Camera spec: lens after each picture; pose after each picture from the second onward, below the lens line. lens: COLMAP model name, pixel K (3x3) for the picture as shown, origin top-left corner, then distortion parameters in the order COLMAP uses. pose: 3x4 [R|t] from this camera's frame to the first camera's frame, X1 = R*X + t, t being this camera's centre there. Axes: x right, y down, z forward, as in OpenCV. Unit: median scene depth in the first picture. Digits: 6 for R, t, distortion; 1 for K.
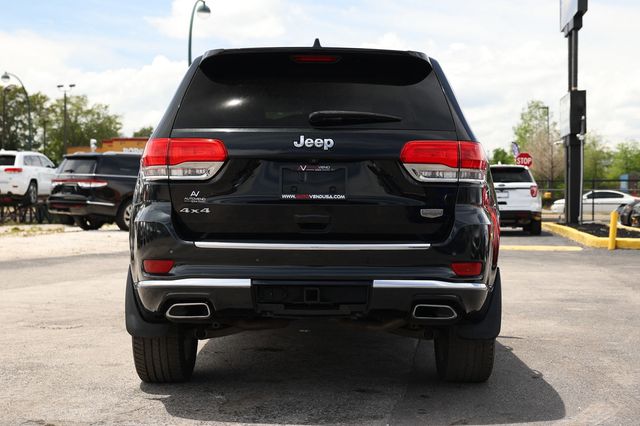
lens RADIAL K [[982.7, 0, 330.0], [0, 982.7, 194.5], [0, 0, 1]] dist [0.089549, 0.000000]
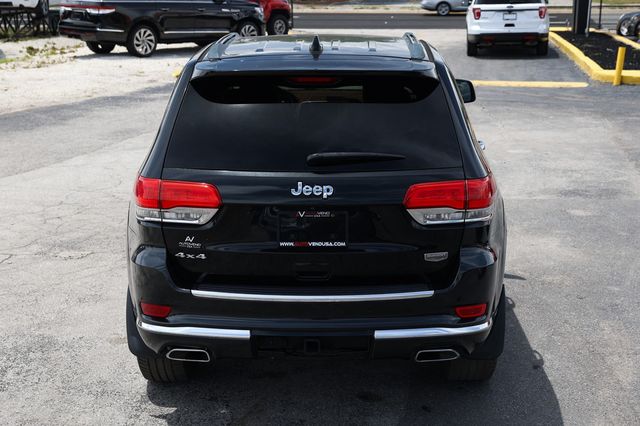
lens RADIAL K [[944.5, 0, 321.2], [0, 944.5, 212.8], [0, 0, 1]] dist [0.056121, 0.000000]
pose [[0.999772, -0.006999, -0.020191, 0.010025], [0.011625, 0.970933, 0.239067, -0.242711], [0.017931, -0.239248, 0.970793, 0.109895]]
